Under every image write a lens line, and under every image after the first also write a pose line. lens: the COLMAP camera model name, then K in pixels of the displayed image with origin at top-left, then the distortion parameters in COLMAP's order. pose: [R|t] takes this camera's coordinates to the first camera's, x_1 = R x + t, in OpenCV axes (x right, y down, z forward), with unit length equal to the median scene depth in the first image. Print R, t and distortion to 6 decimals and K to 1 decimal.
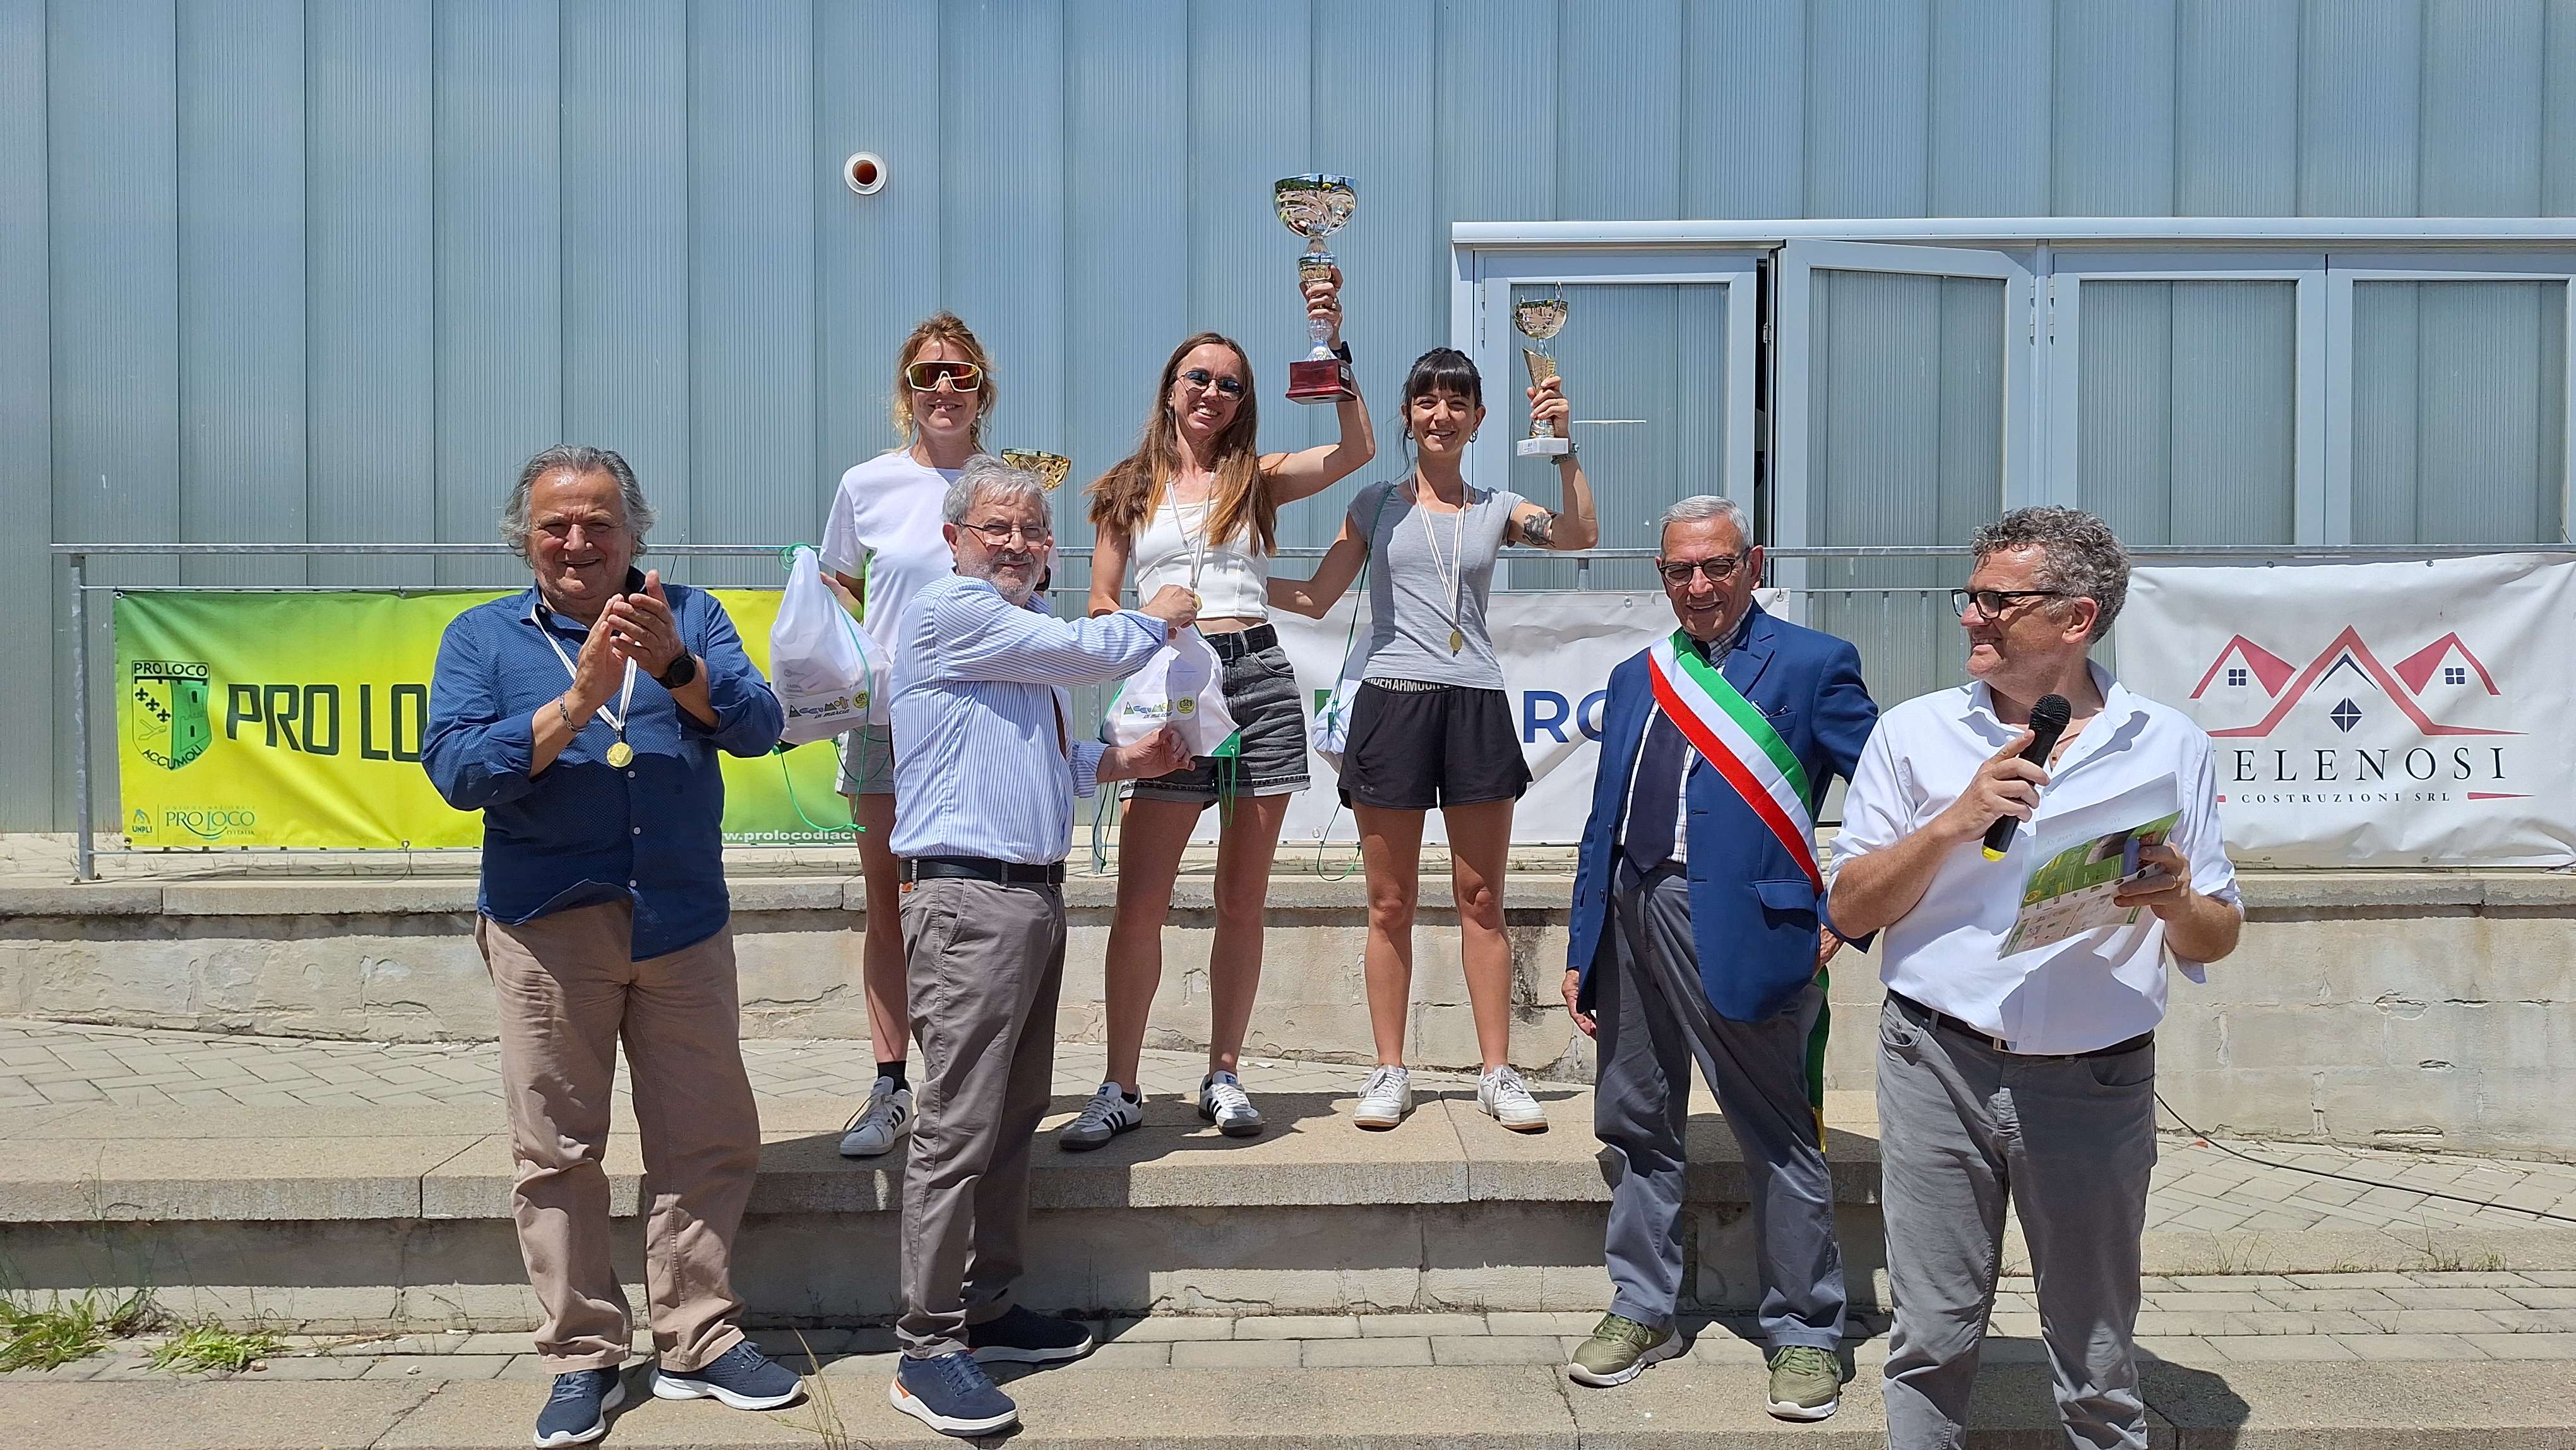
lens RADIAL K [[1712.1, 0, 1279.5], [0, 1712.1, 728.4], [0, 0, 1]] dist [0.046224, -0.050706]
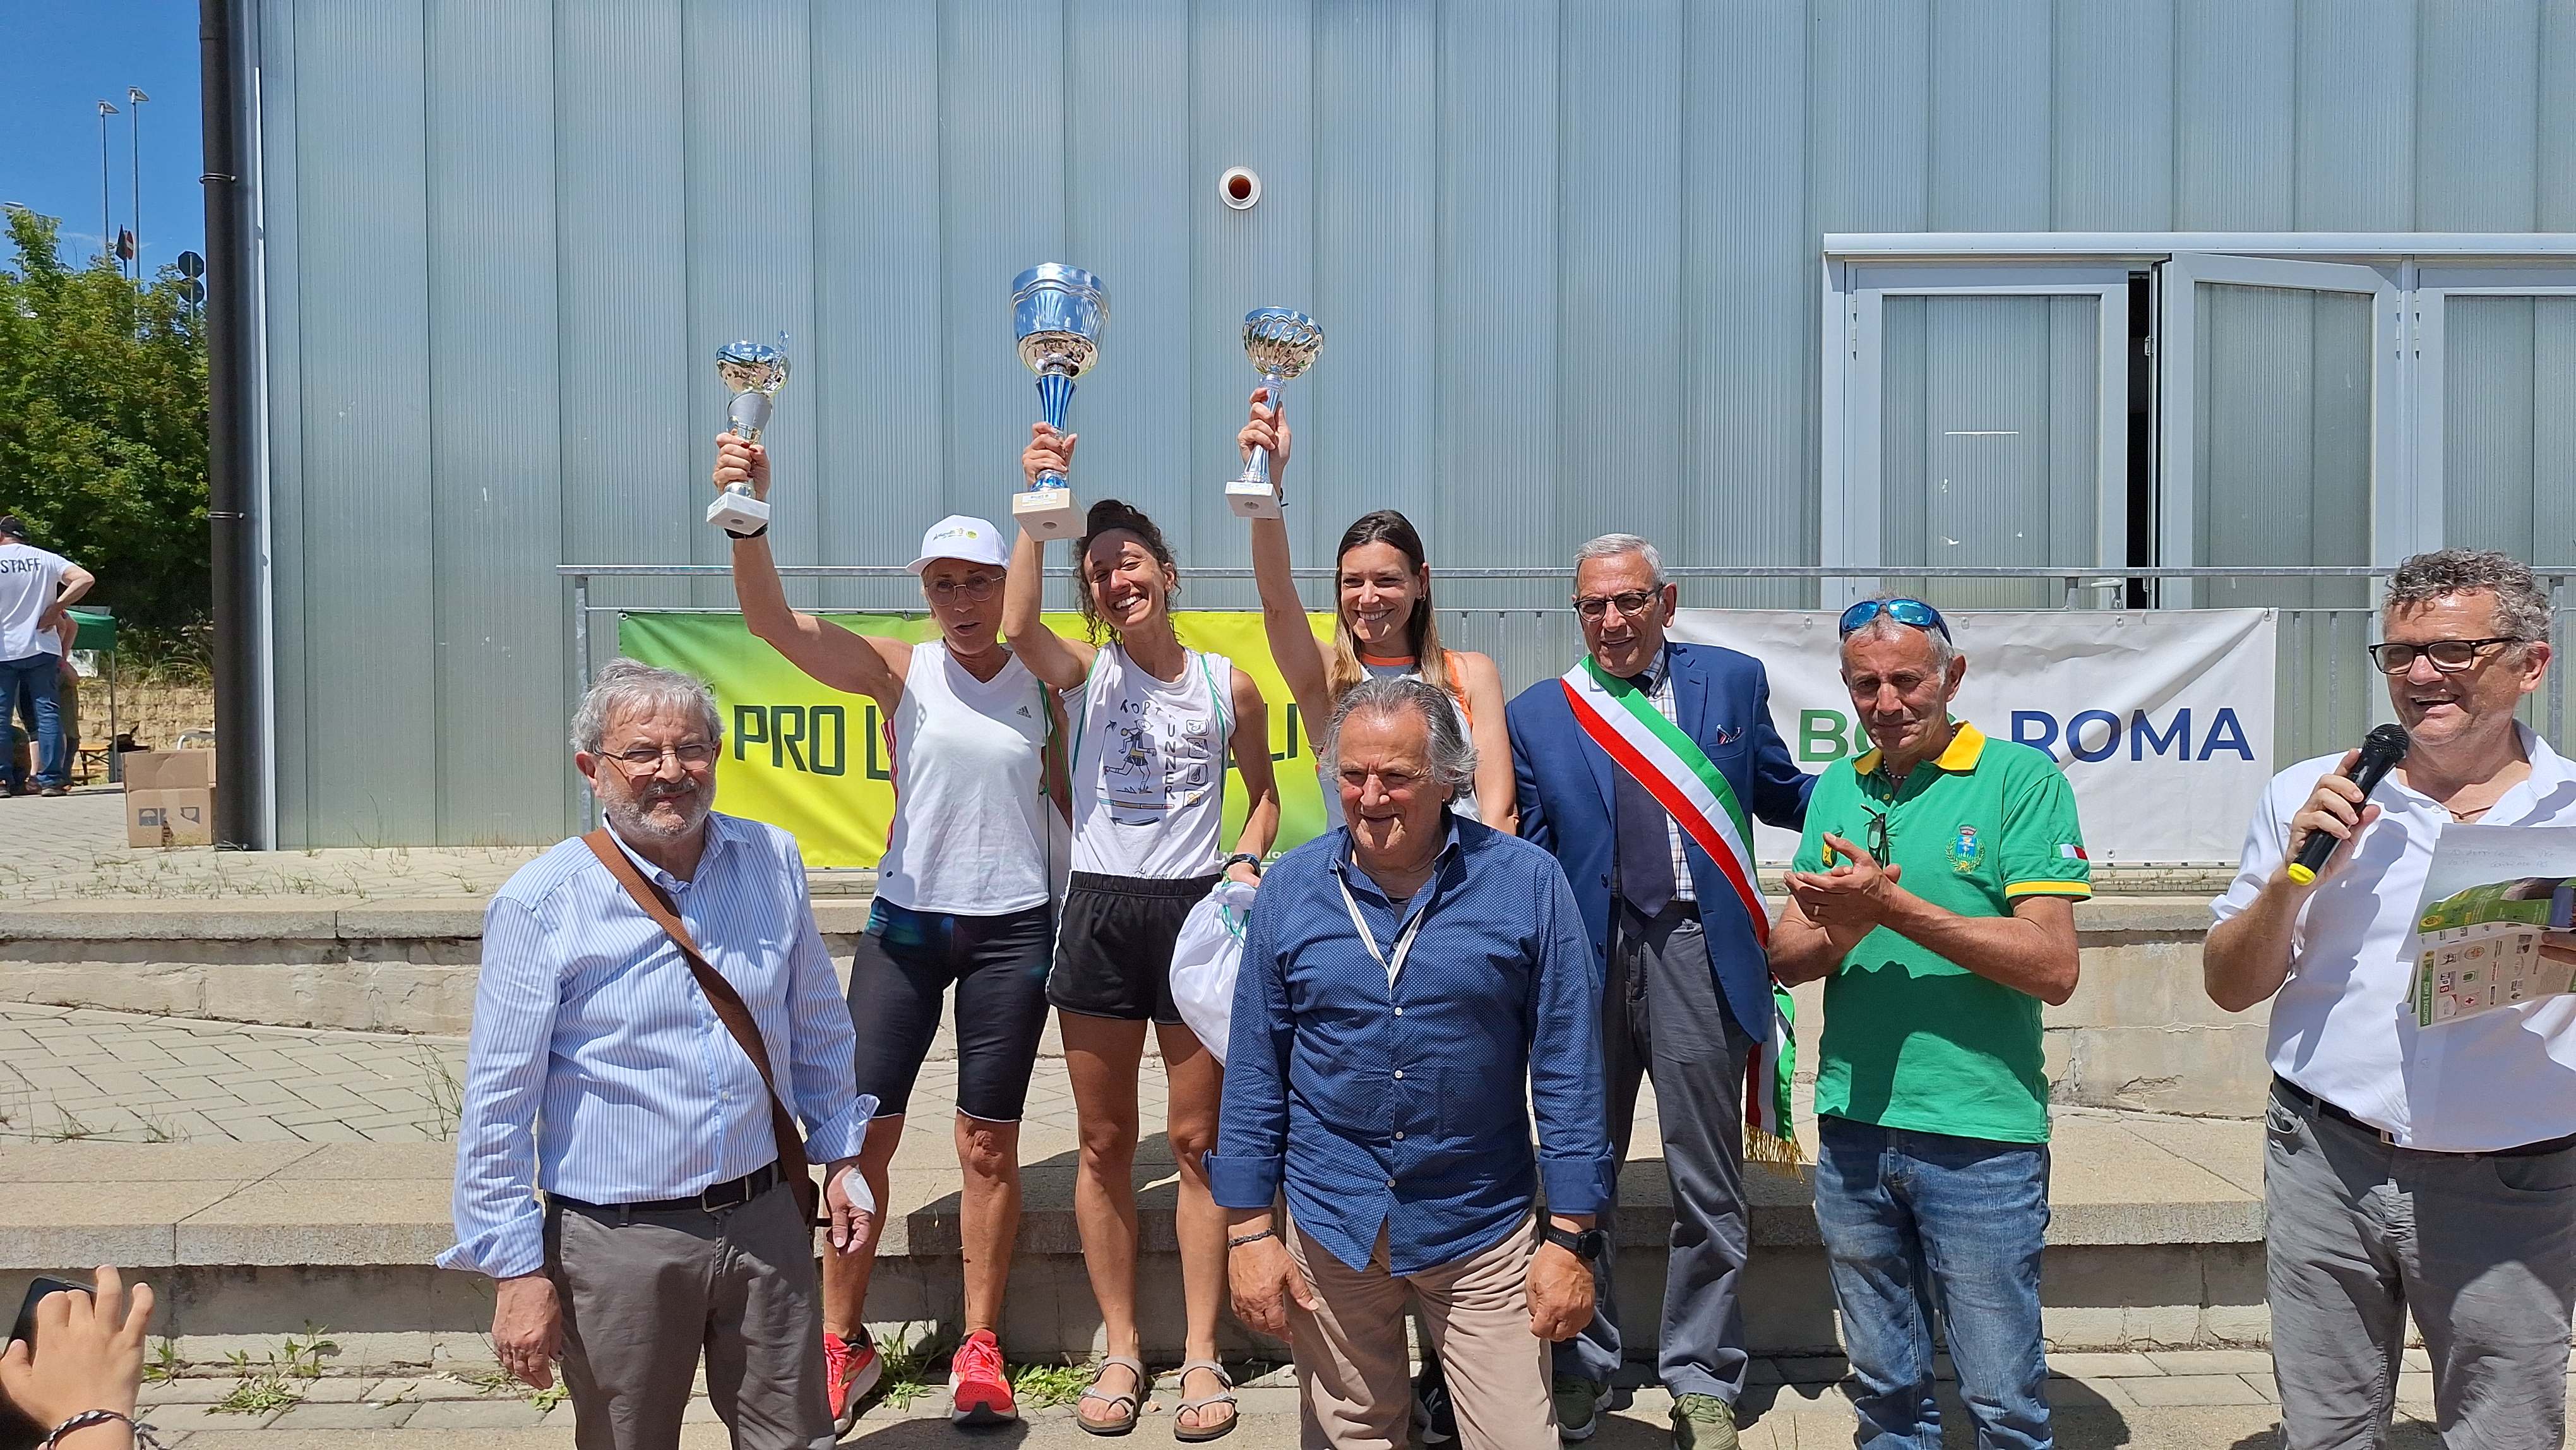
lens RADIAL K [[1712.1, 0, 1275.2], [0, 1712.1, 726.4], [0, 0, 1]] dist [0.046224, -0.050706]
pose [[0.999969, 0.000091, 0.007820, -0.301939], [-0.000131, 0.999987, 0.005067, -0.018323], [-0.007820, -0.005068, 0.999957, -0.000444]]
